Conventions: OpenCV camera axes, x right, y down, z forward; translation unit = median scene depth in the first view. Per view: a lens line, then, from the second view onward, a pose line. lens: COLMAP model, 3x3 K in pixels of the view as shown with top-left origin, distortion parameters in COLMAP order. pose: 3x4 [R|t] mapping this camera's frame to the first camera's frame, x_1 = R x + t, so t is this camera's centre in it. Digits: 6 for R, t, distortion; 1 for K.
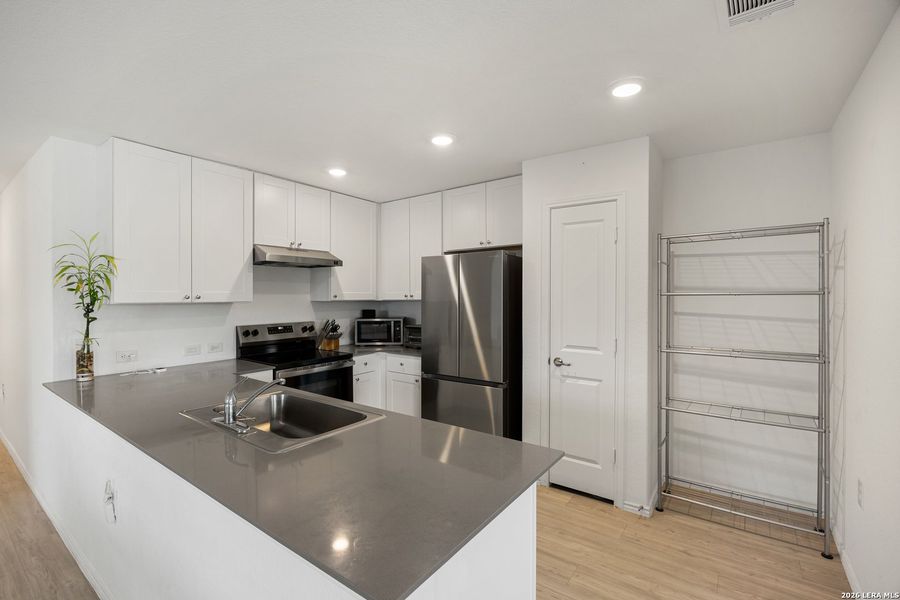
lens RADIAL K [[397.4, 0, 445.6], [0, 397.4, 297.5], [0, 0, 1]] dist [-0.011096, 0.000005]
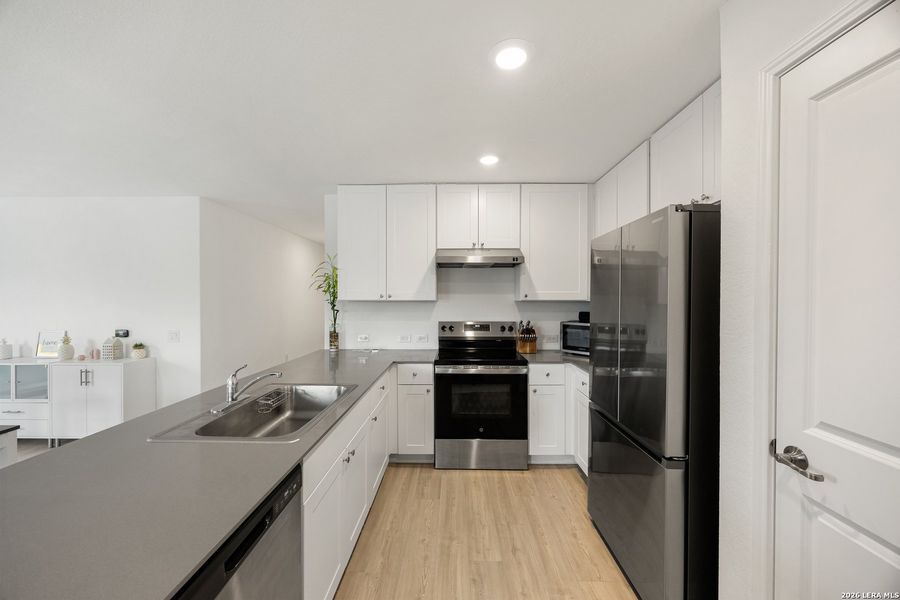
lens RADIAL K [[342.1, 0, 451.2], [0, 342.1, 299.4], [0, 0, 1]] dist [-0.003459, -0.000613]
pose [[0.581602, 0.005337, -0.813456, 0.327699], [-0.004577, 0.999984, 0.003288, 0.004620], [0.813460, 0.001810, 0.581618, 0.479778]]
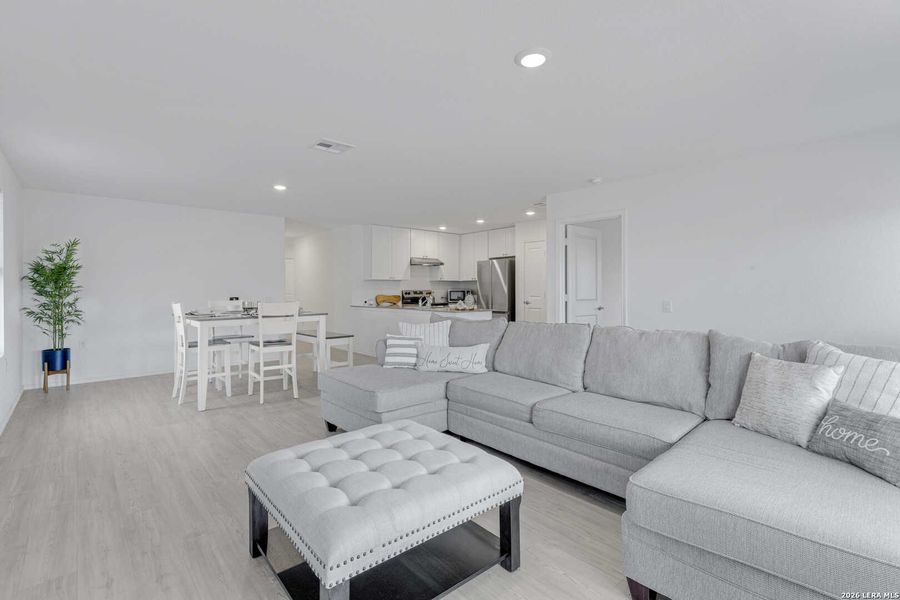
lens RADIAL K [[413.6, 0, 453.1], [0, 413.6, 298.8], [0, 0, 1]] dist [0.006603, 0.000058]
pose [[0.979388, 0.003949, -0.201951, 0.324907], [-0.000901, 0.999884, 0.015185, 0.091472], [0.201988, -0.014691, 0.979278, -1.569400]]
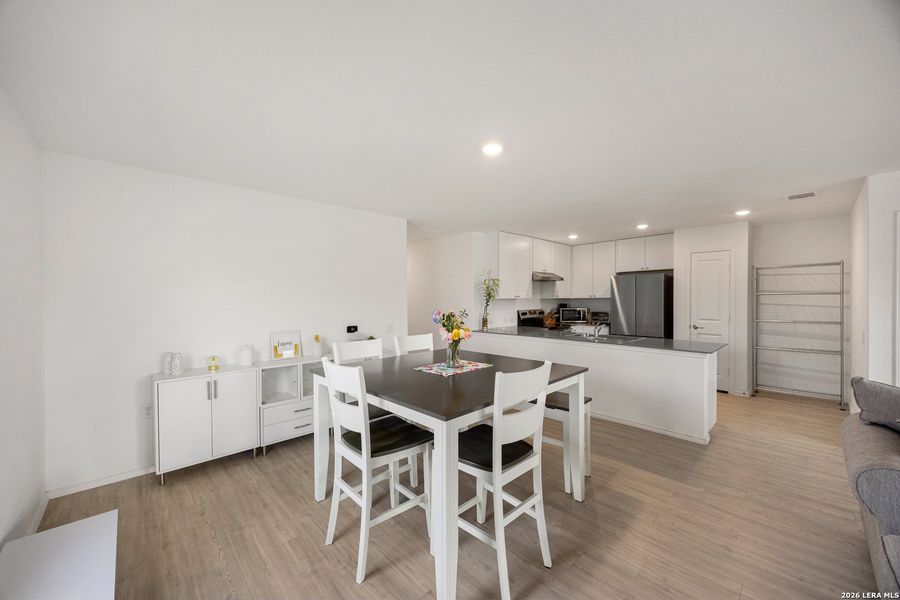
lens RADIAL K [[342.1, 0, 448.4], [0, 342.1, 299.1], [0, 0, 1]] dist [-0.003459, -0.000613]
pose [[0.982291, -0.001131, -0.187359, -0.589920], [0.001226, 0.999999, 0.000390, 0.012780], [0.187358, -0.000613, 0.982291, -0.900869]]
